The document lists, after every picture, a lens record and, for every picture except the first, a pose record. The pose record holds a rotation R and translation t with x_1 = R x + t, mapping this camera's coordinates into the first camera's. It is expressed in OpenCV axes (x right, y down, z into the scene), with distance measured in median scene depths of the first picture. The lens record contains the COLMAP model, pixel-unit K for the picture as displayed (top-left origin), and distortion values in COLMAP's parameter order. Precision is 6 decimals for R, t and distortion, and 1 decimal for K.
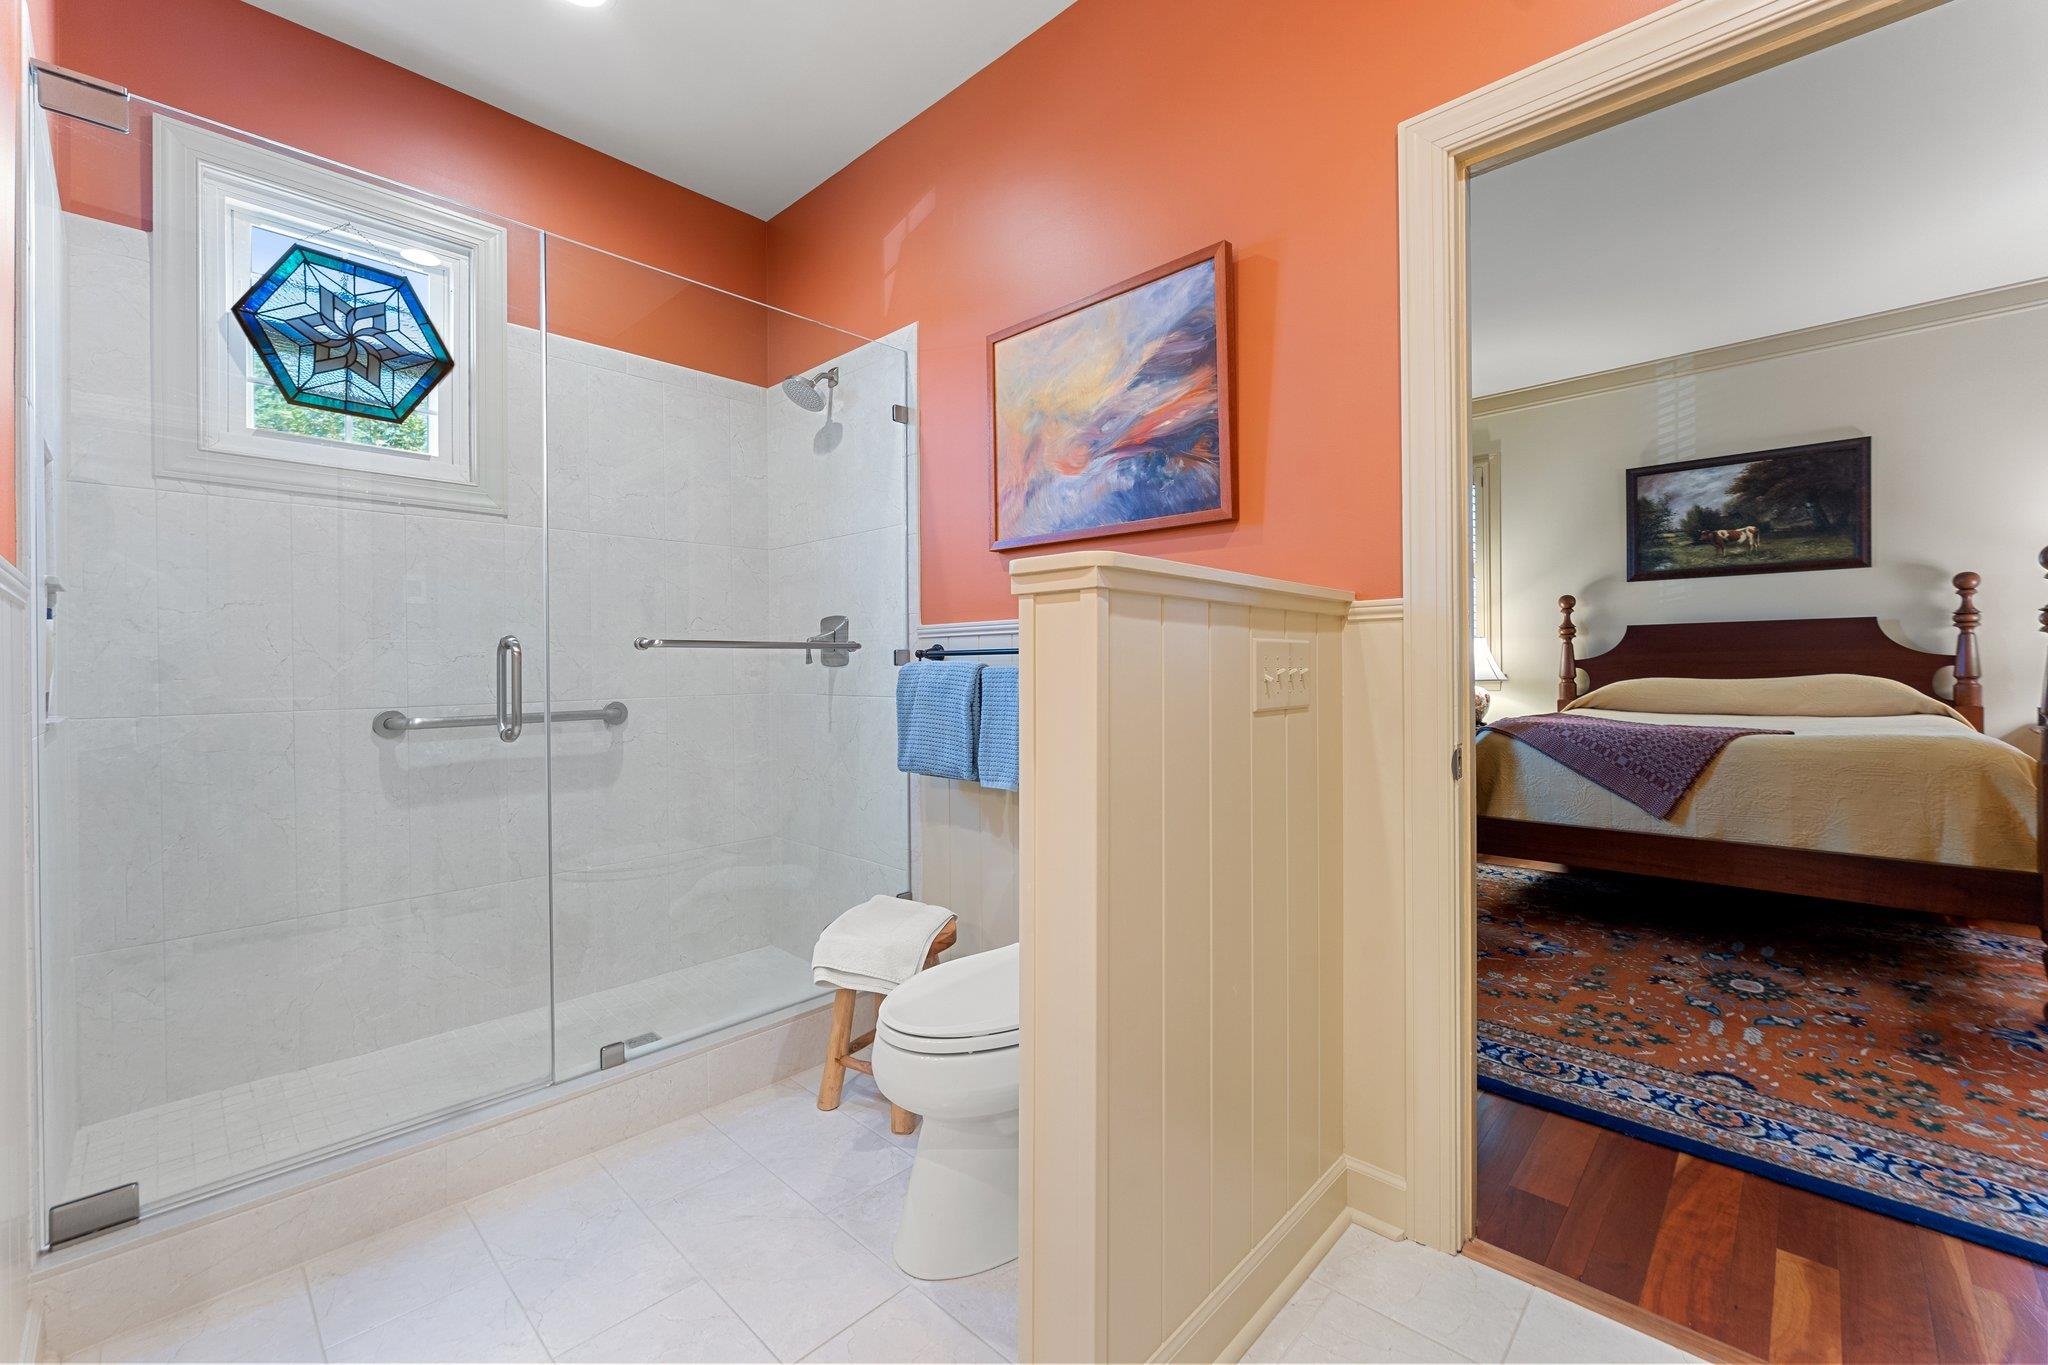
lens RADIAL K [[841.2, 0, 1022.5], [0, 841.2, 668.4], [0, 0, 1]] dist [-0.001482, -0.000466]
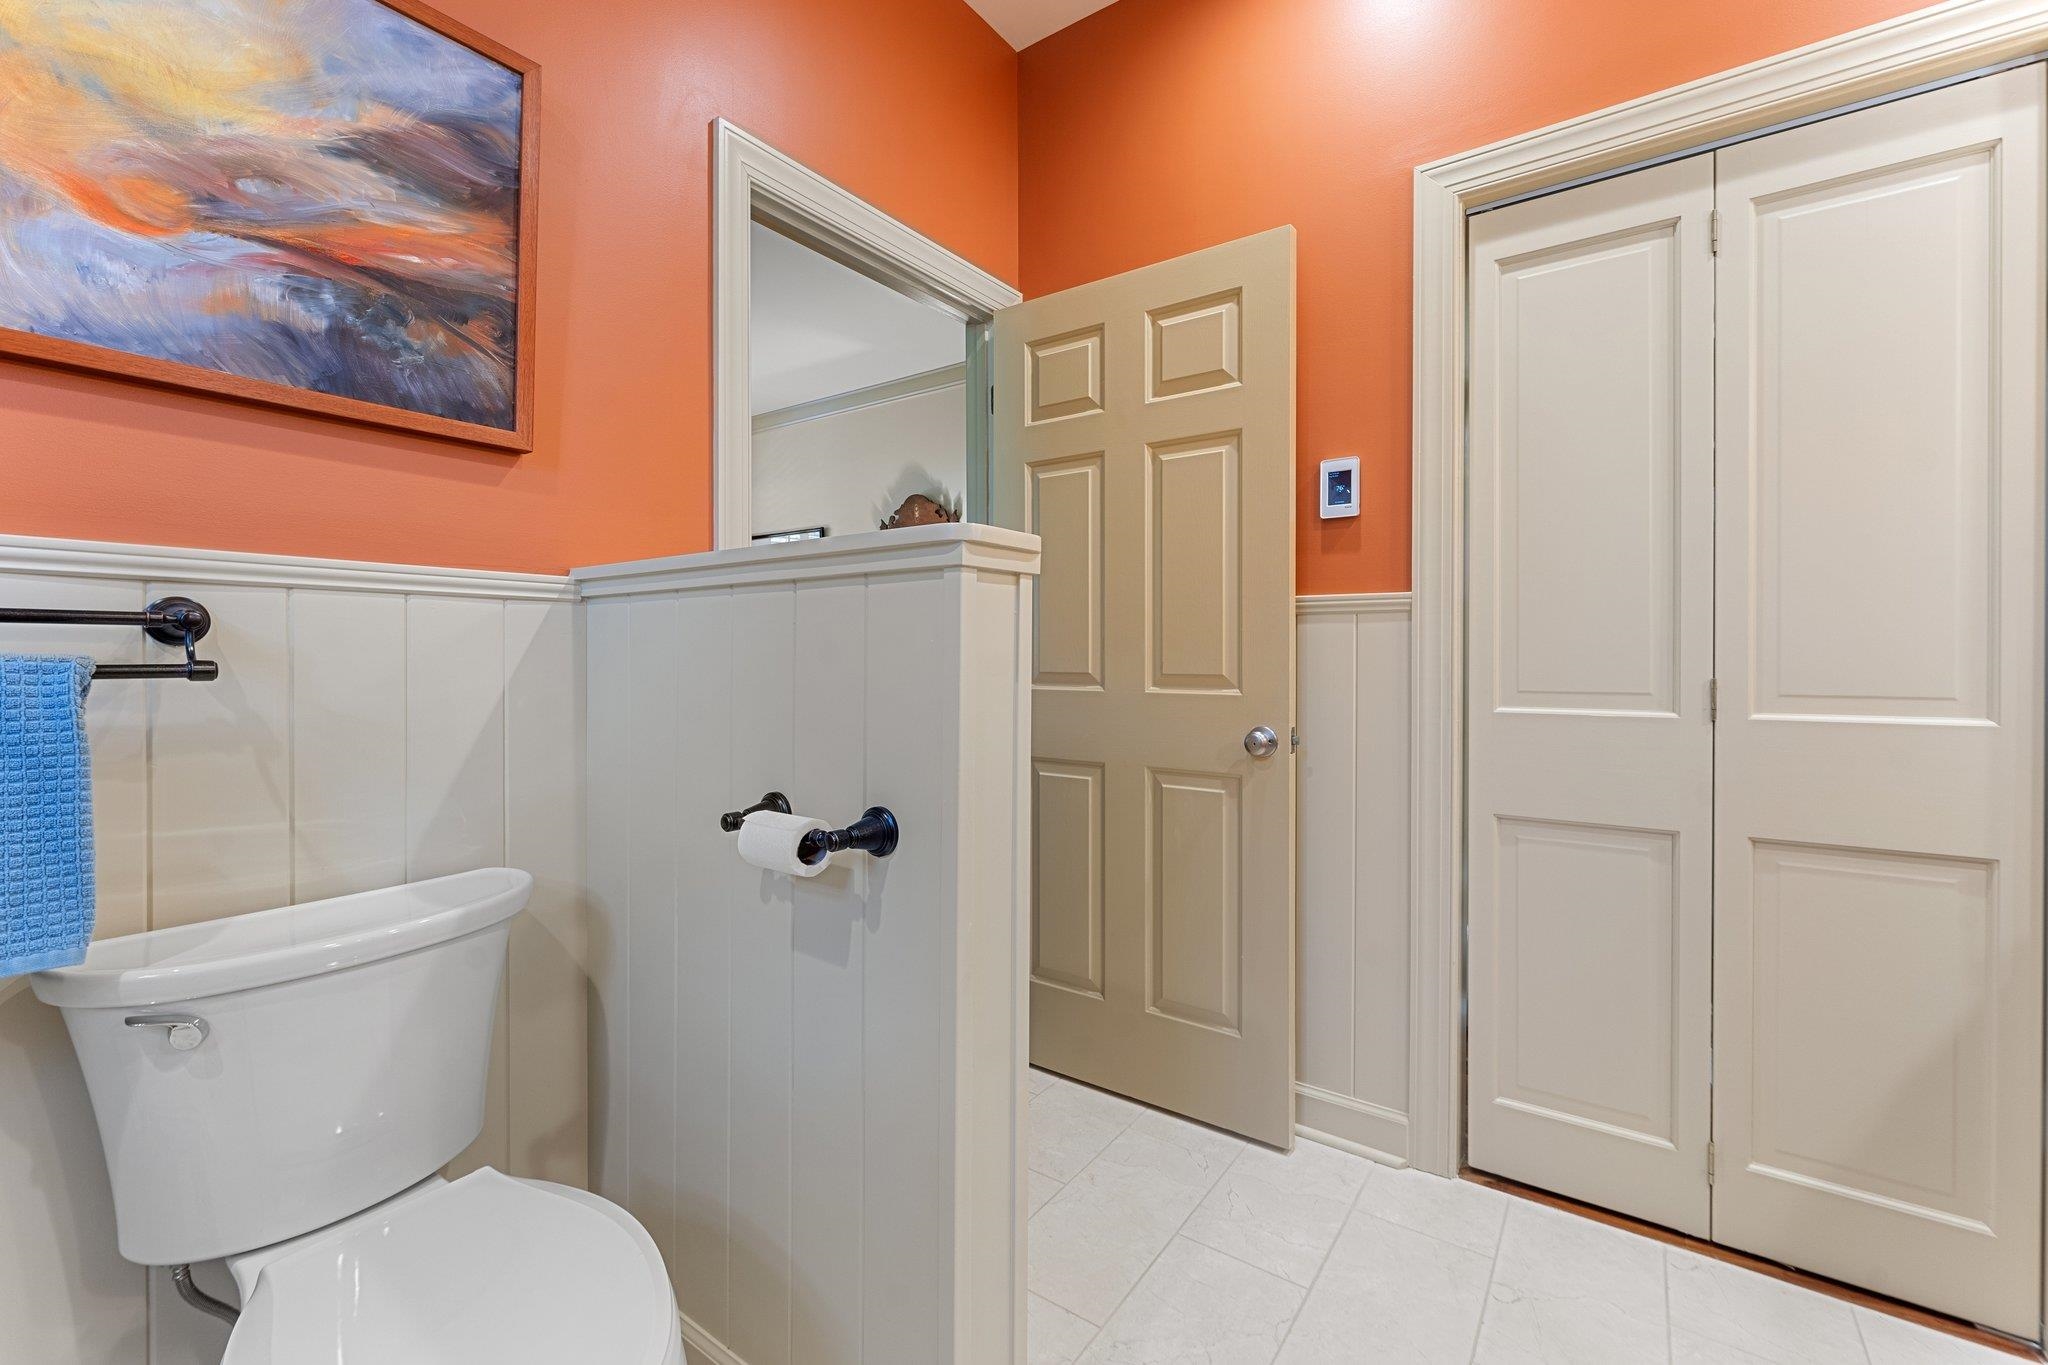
lens RADIAL K [[841.2, 0, 1024.5], [0, 841.2, 666.4], [0, 0, 1]] dist [-0.001482, -0.000466]
pose [[-0.136403, -0.007445, 0.990625, -0.465255], [0.002380, 0.999966, 0.007843, 0.001792], [-0.990651, 0.003428, -0.136381, 0.597326]]
